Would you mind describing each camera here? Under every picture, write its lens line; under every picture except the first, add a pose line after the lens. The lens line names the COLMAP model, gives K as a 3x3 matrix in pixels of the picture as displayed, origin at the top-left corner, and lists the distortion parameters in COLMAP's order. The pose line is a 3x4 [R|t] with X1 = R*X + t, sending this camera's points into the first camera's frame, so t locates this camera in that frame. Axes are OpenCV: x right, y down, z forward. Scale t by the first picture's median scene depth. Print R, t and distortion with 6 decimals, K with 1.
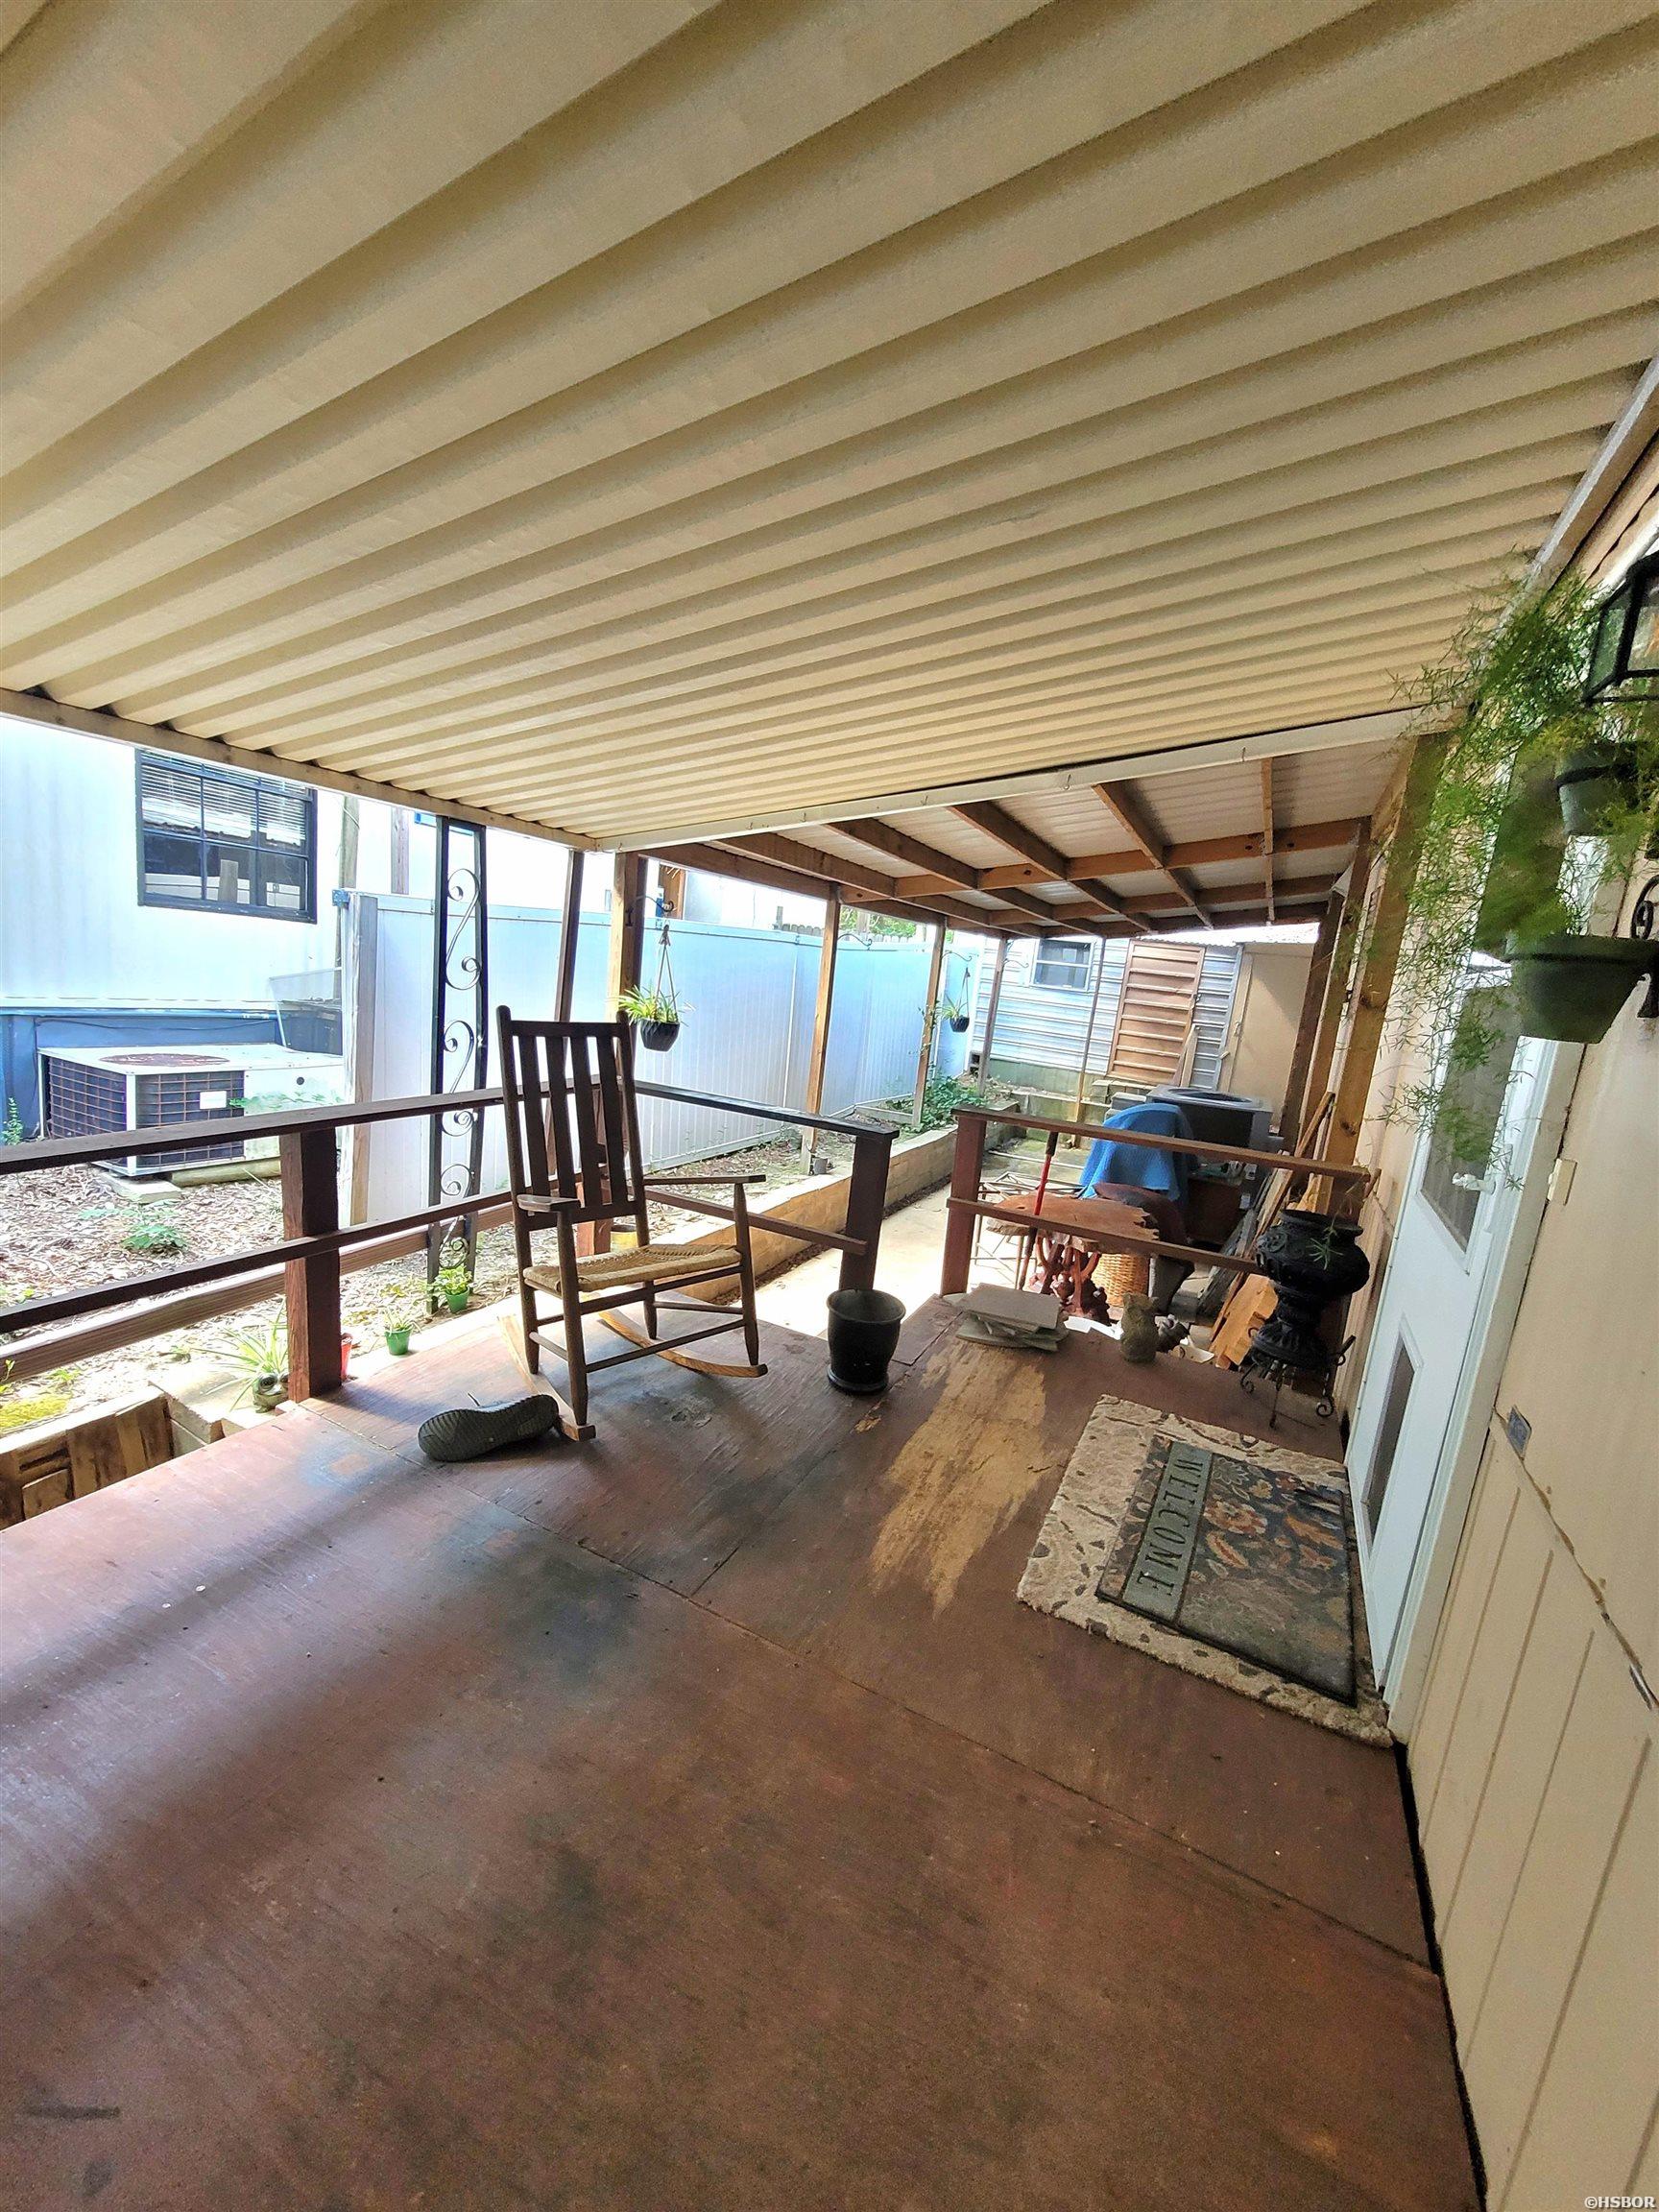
lens RADIAL K [[878.9, 0, 829.5], [0, 878.9, 1106.0], [0, 0, 1]] dist [-0.000524, -0.000008]
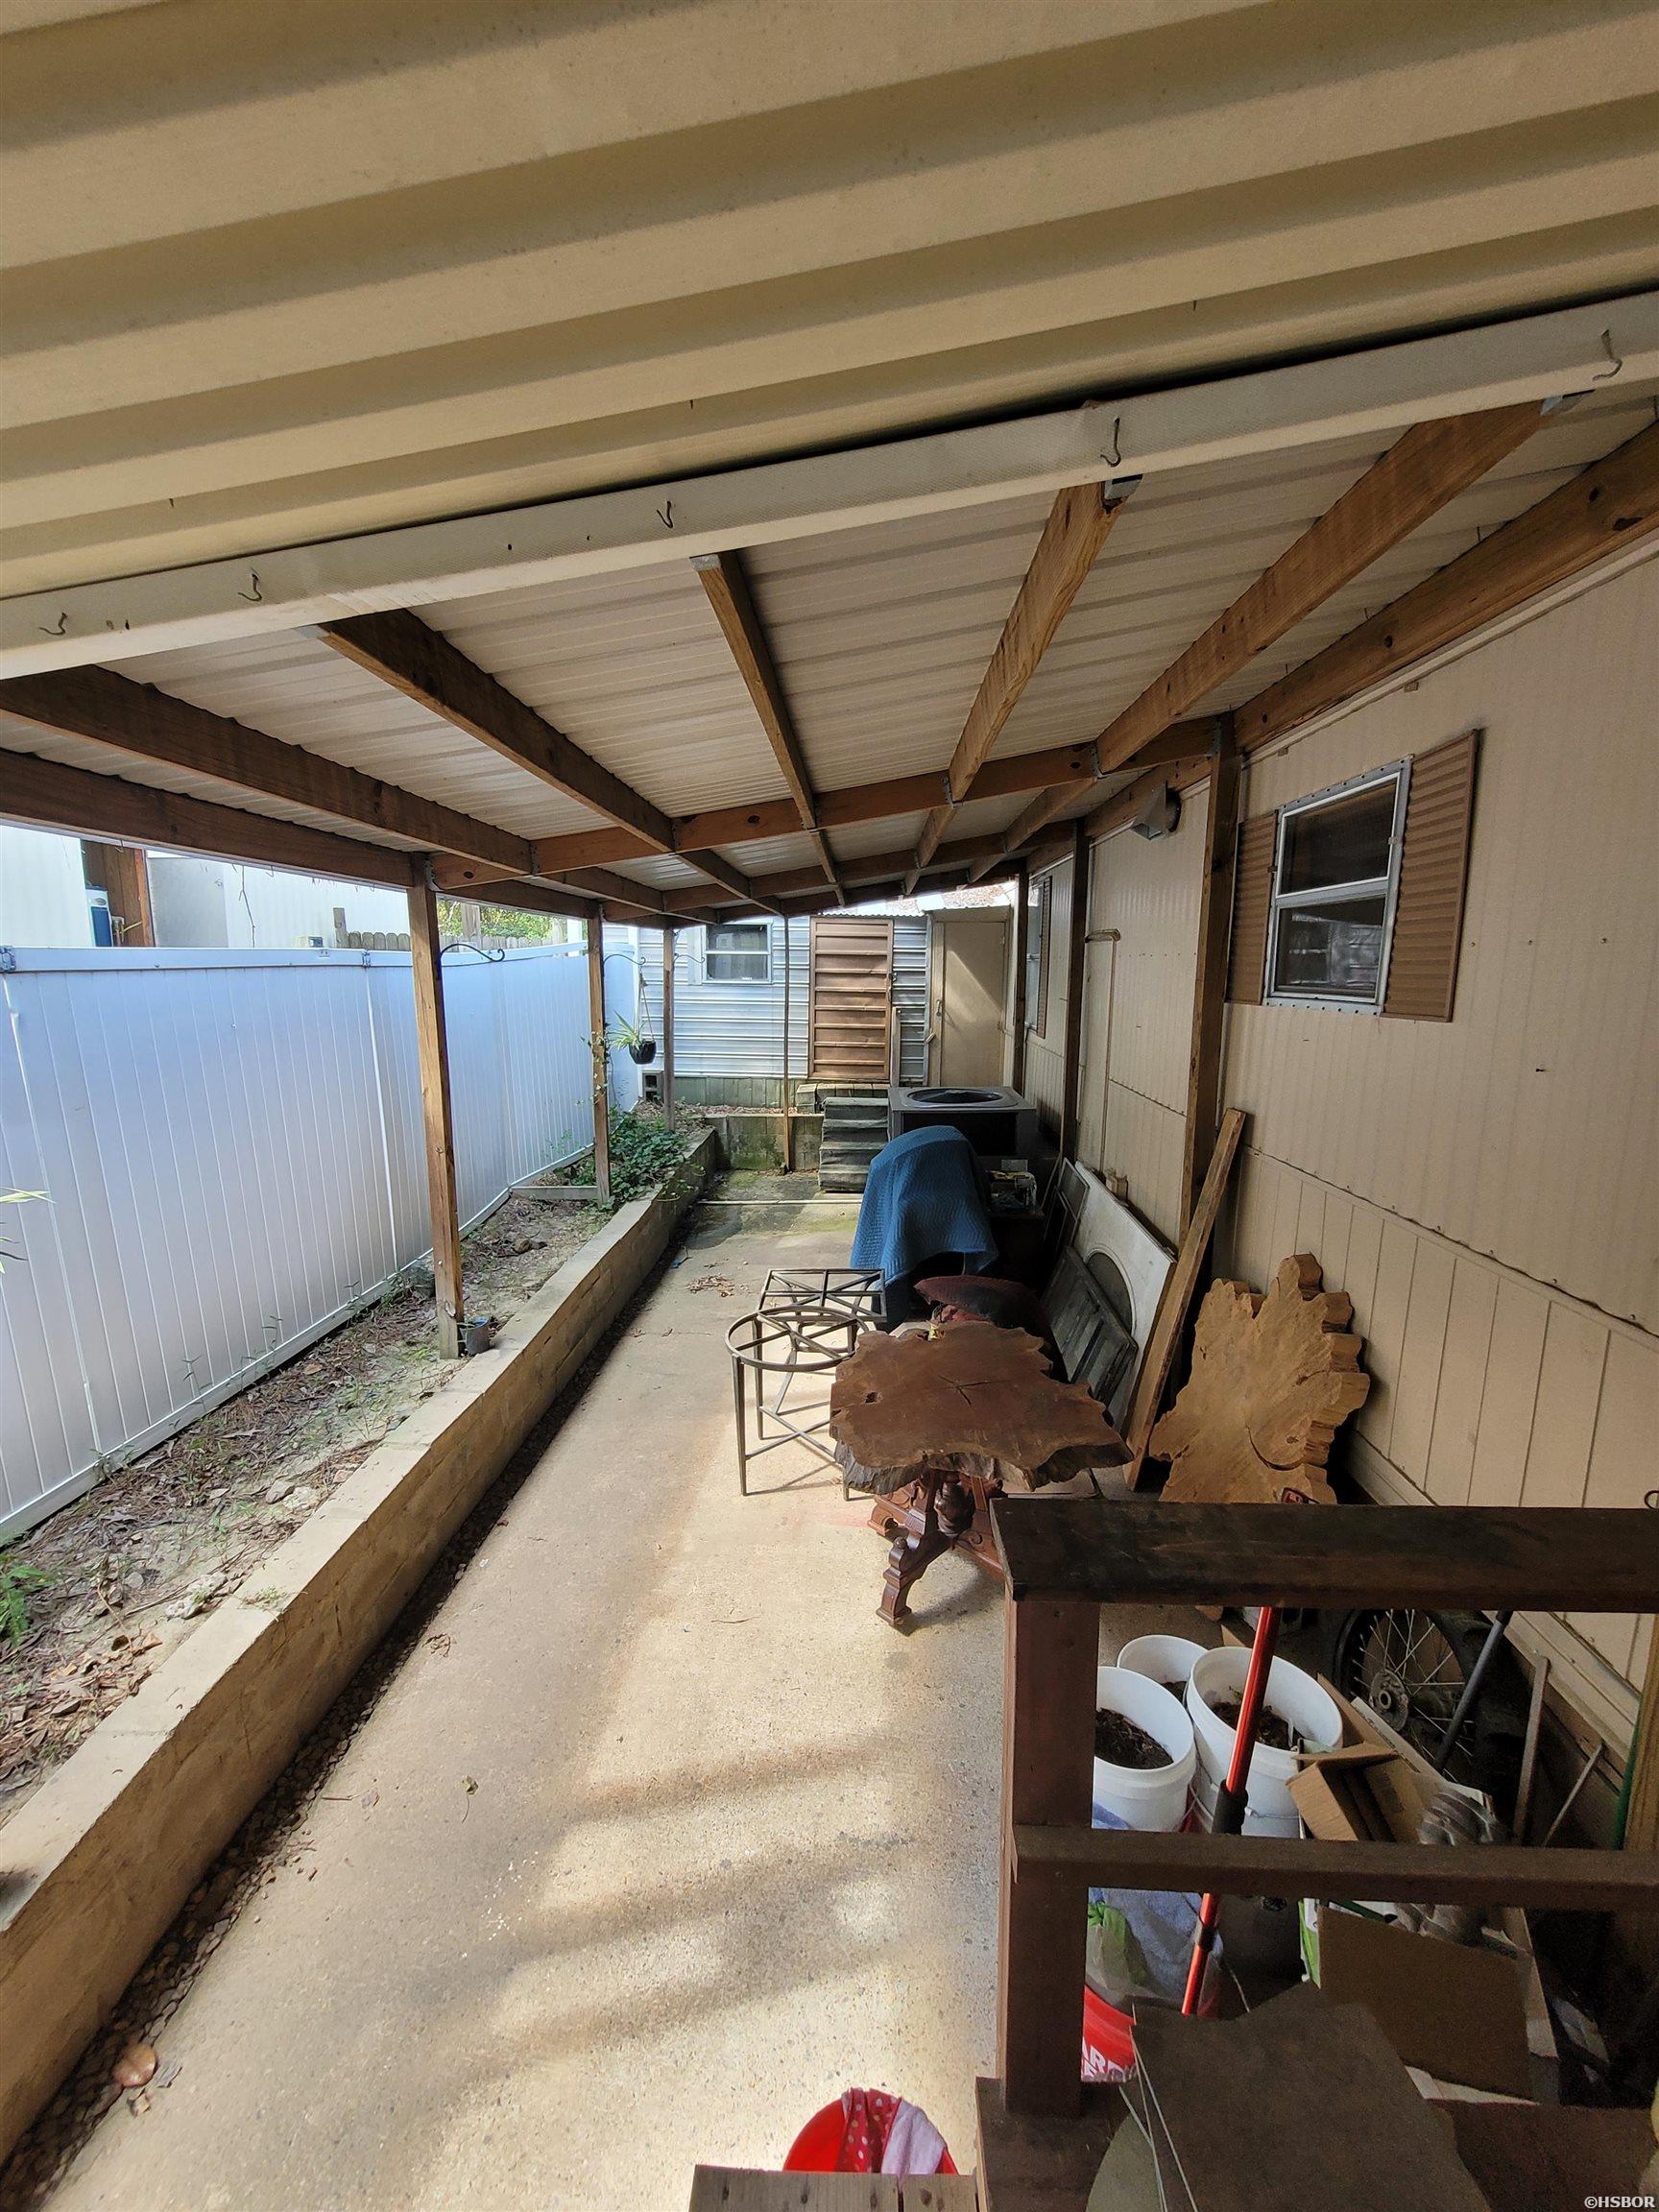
lens RADIAL K [[885.9, 0, 833.8], [0, 885.9, 1096.7], [0, 0, 1]] dist [0.000338, 0.000055]
pose [[0.908440, -0.156004, 0.387814, 0.002231], [0.155619, 0.987279, 0.032616, -0.043893], [-0.387969, 0.030721, 0.921160, 0.212438]]
